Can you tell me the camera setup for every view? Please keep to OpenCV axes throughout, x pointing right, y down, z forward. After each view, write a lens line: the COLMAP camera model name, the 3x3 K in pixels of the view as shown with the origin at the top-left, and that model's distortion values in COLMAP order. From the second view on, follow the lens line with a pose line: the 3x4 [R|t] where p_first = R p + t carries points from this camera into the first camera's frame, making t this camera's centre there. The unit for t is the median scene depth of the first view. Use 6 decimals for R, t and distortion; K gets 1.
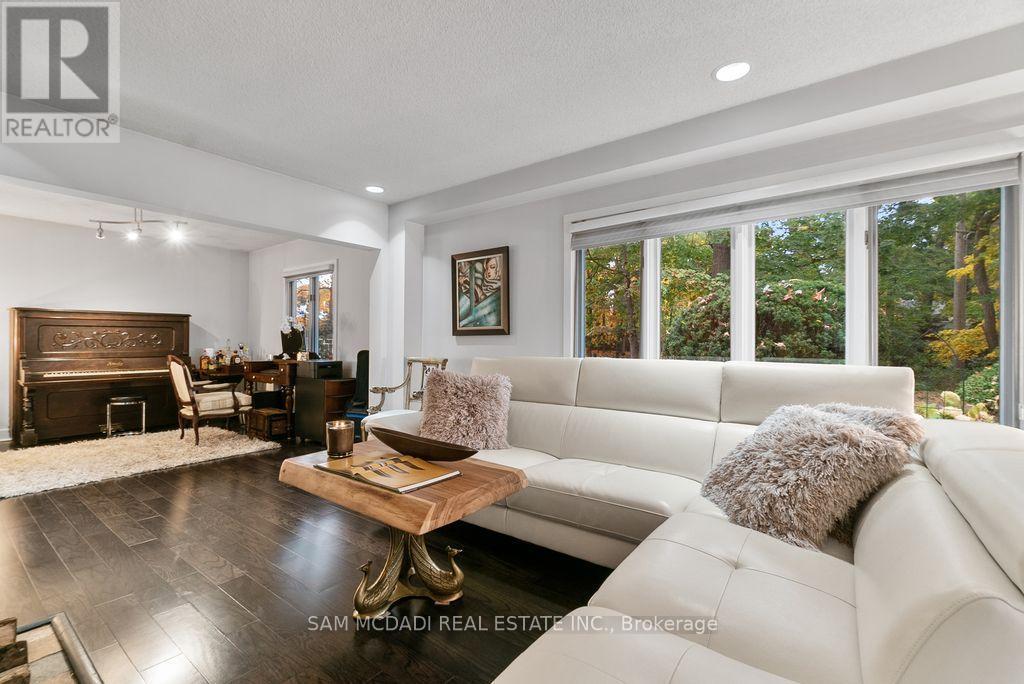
lens RADIAL K [[458.4, 0, 509.1], [0, 458.4, 343.0], [0, 0, 1]] dist [-0.003161, 0.000272]
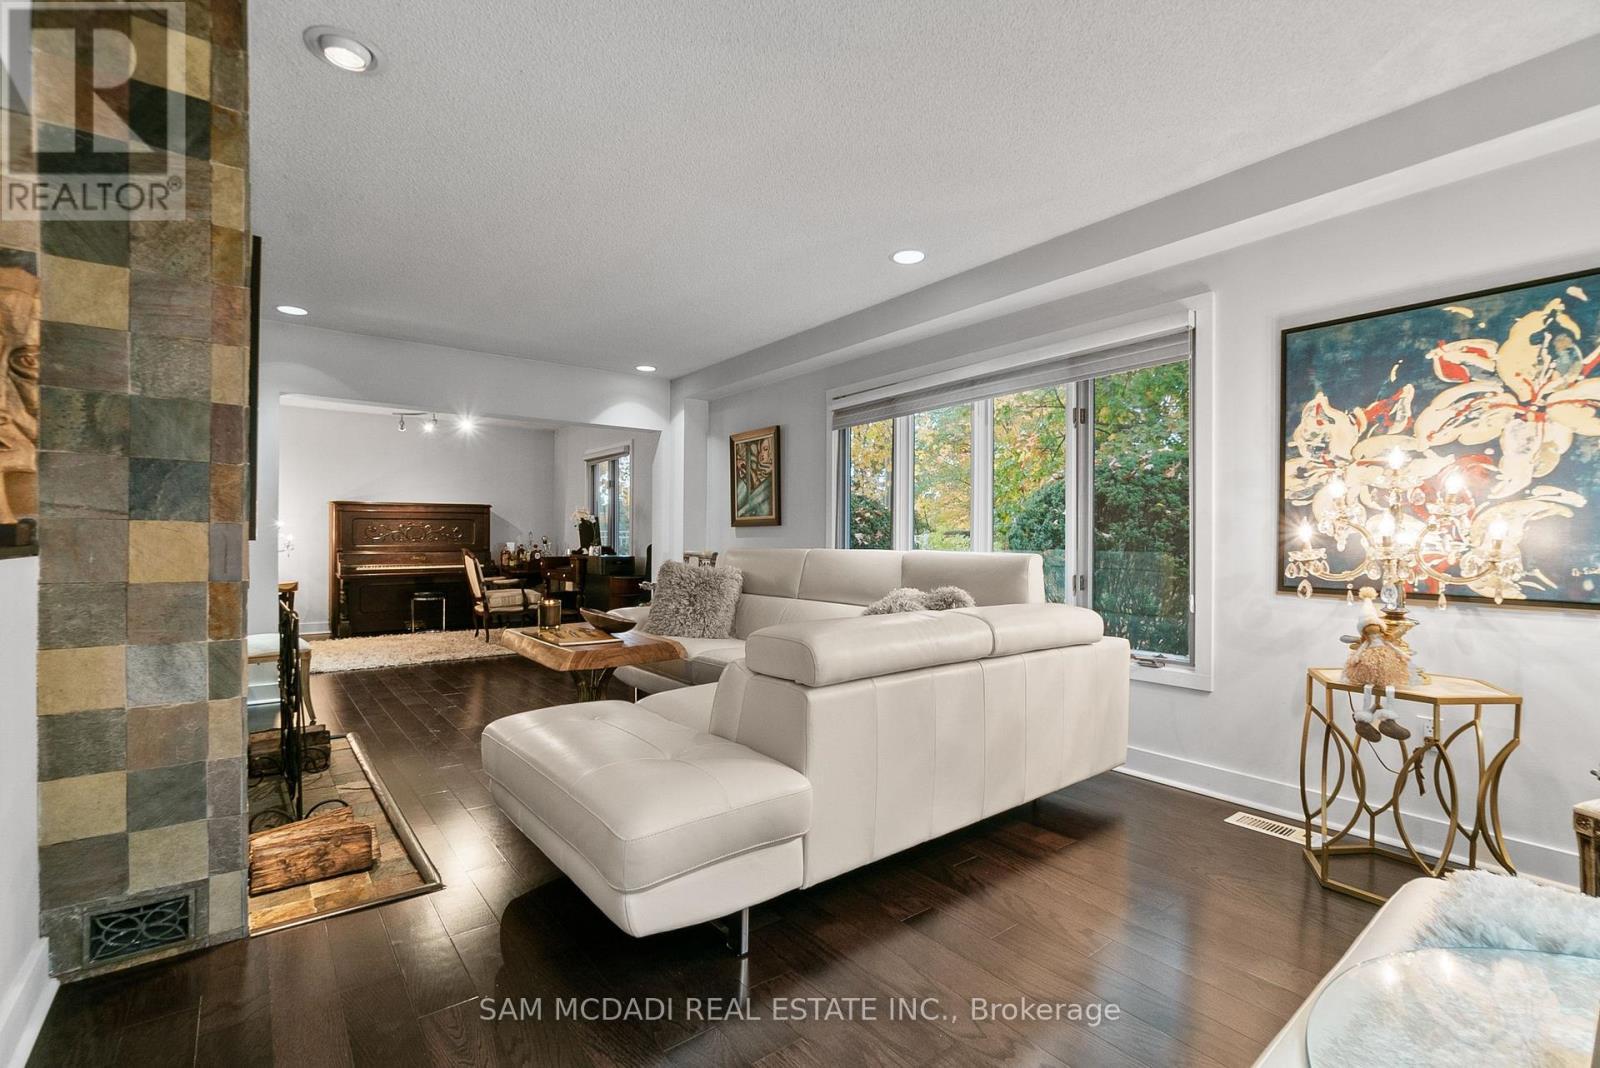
lens RADIAL K [[706.2, 0, 798.7], [0, 706.2, 542.1], [0, 0, 1]] dist [0.000679, 0.000030]
pose [[0.968504, -0.000730, -0.248998, 0.343028], [0.001922, 0.999988, 0.004543, 0.008046], [0.248992, -0.004879, 0.968493, -0.289684]]
